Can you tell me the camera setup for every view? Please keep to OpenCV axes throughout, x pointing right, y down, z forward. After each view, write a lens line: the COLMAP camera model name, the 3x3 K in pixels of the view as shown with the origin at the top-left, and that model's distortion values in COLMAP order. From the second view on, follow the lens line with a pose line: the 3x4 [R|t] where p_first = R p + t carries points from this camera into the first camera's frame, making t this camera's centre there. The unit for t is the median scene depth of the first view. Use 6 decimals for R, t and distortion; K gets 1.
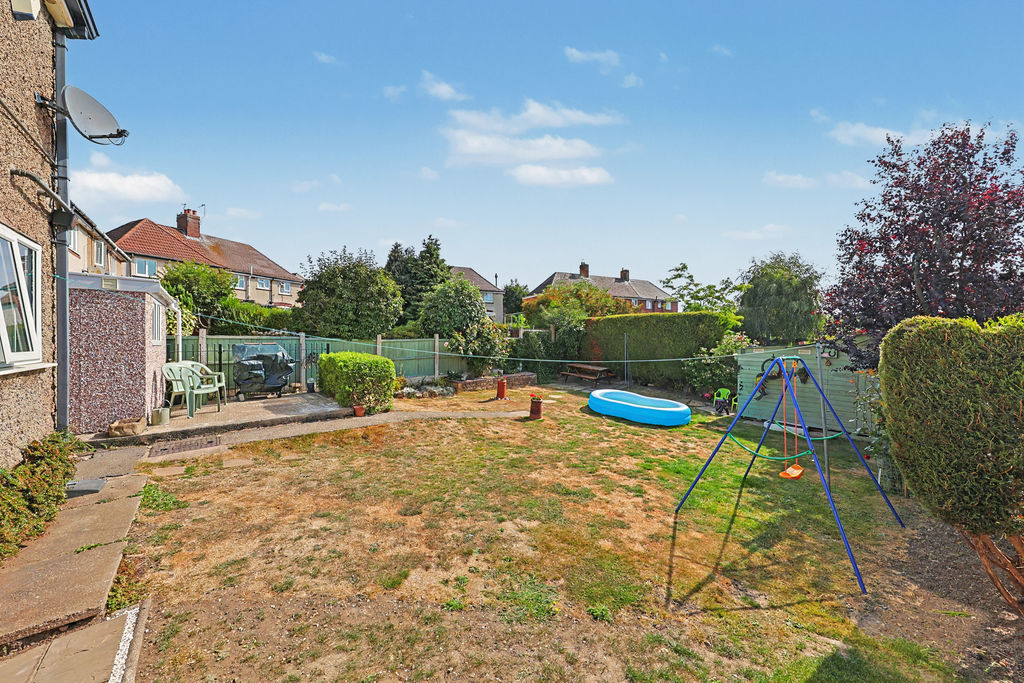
lens RADIAL K [[340.8, 0, 518.7], [0, 340.8, 336.5], [0, 0, 1]] dist [-0.001273, -0.000178]
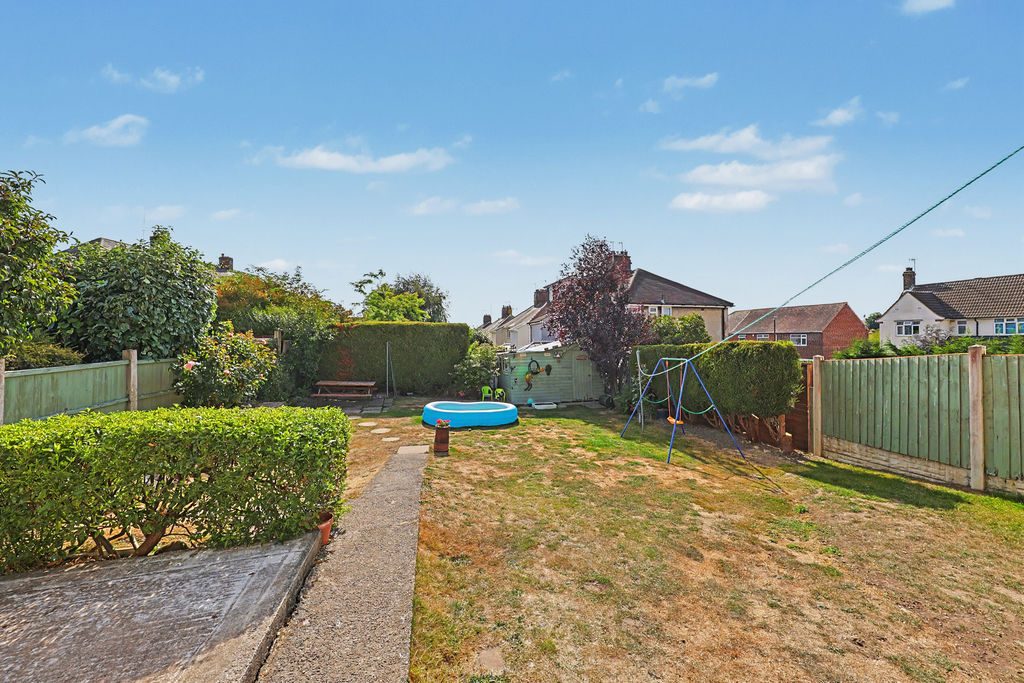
lens RADIAL K [[345.4, 0, 512.0], [0, 345.4, 341.5], [0, 0, 1]] dist [-0.000001, -0.000070]
pose [[0.444527, -0.011309, 0.895694, -0.430436], [0.006816, 0.999934, 0.009242, -0.019393], [-0.895740, 0.001997, 0.444575, 0.326354]]
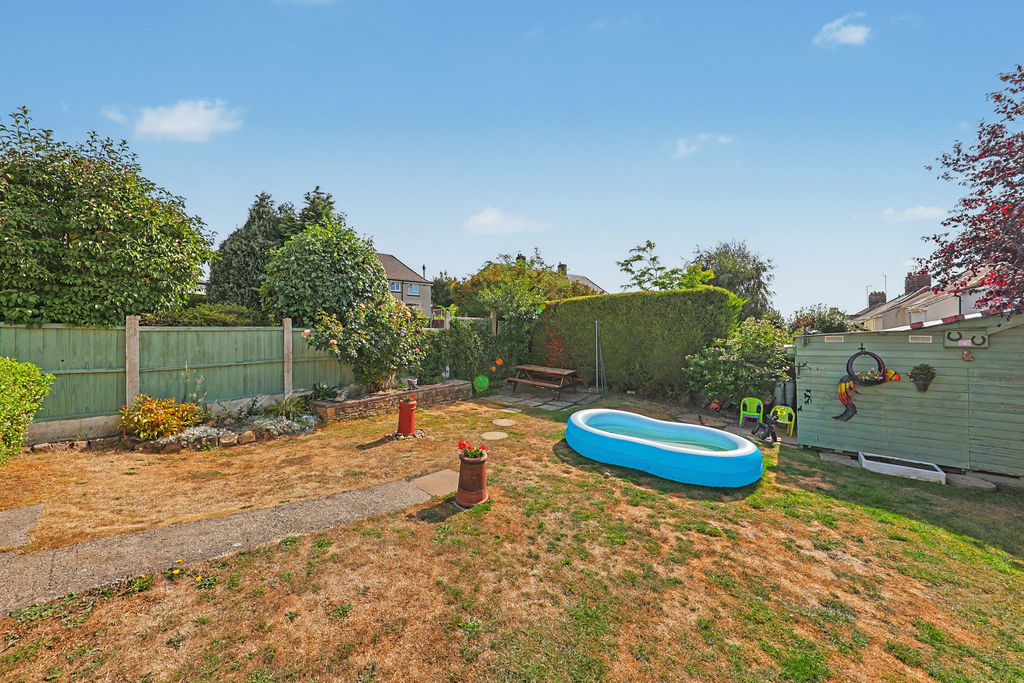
lens RADIAL K [[340.8, 0, 518.7], [0, 340.8, 336.5], [0, 0, 1]] dist [-0.001273, -0.000178]
pose [[0.981291, -0.008731, 0.192332, 0.018776], [0.008613, 0.999962, 0.001453, 0.024026], [-0.192337, 0.000231, 0.981329, 0.390630]]
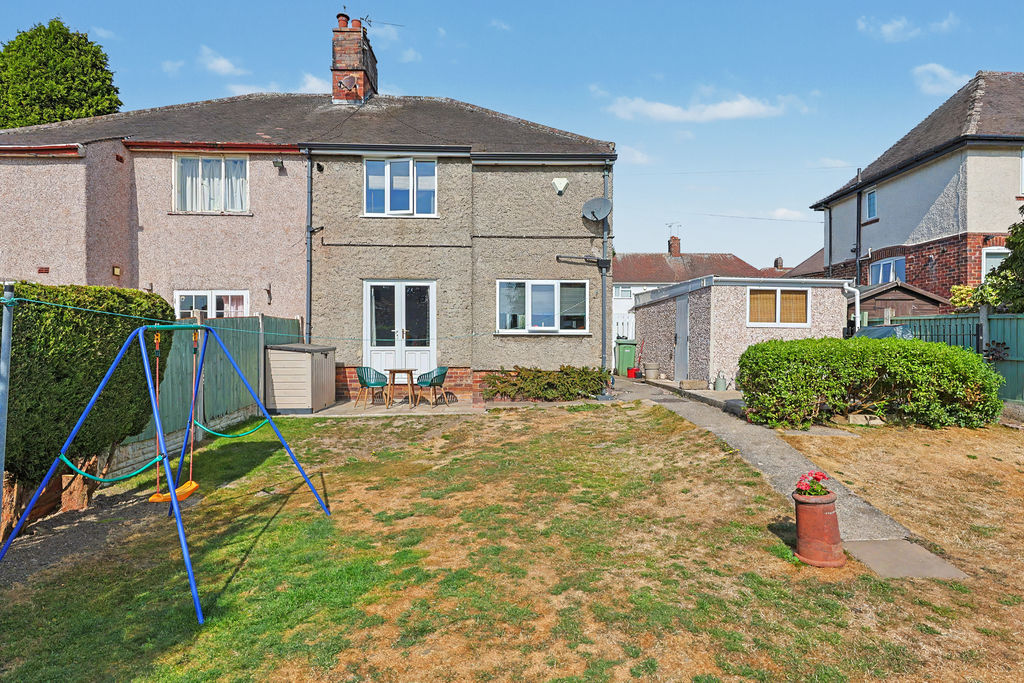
lens RADIAL K [[535.6, 0, 520.8], [0, 535.6, 337.7], [0, 0, 1]] dist [0.005439, 0.000274]
pose [[-0.637610, 0.001354, -0.770359, 0.406644], [0.003516, 0.999993, -0.001153, 0.030991], [0.770352, -0.003443, -0.637610, 0.761874]]
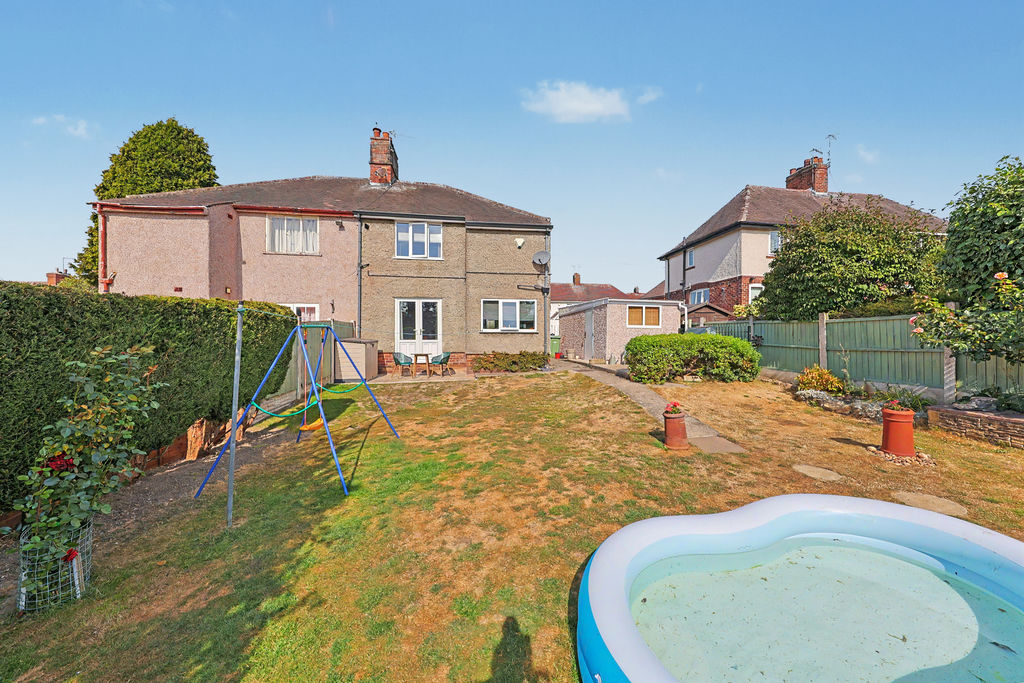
lens RADIAL K [[340.8, 0, 518.7], [0, 340.8, 336.5], [0, 0, 1]] dist [-0.001273, -0.000178]
pose [[-0.542852, 0.004488, -0.839816, 0.474905], [0.005107, 0.999985, 0.002042, 0.034943], [0.839813, -0.003181, -0.542867, 0.754669]]
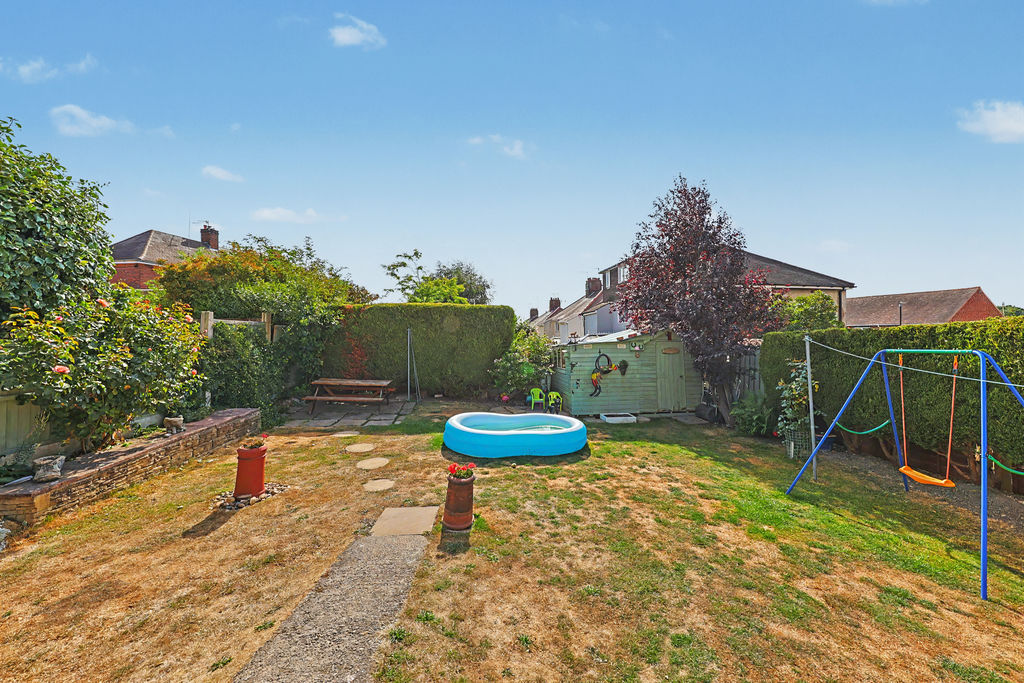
lens RADIAL K [[340.8, 0, 518.7], [0, 340.8, 336.5], [0, 0, 1]] dist [-0.001273, -0.000178]
pose [[0.543402, -0.008199, 0.839433, -0.185641], [0.004955, 0.999966, 0.006559, 0.003702], [-0.839458, 0.000595, 0.543424, 0.484721]]
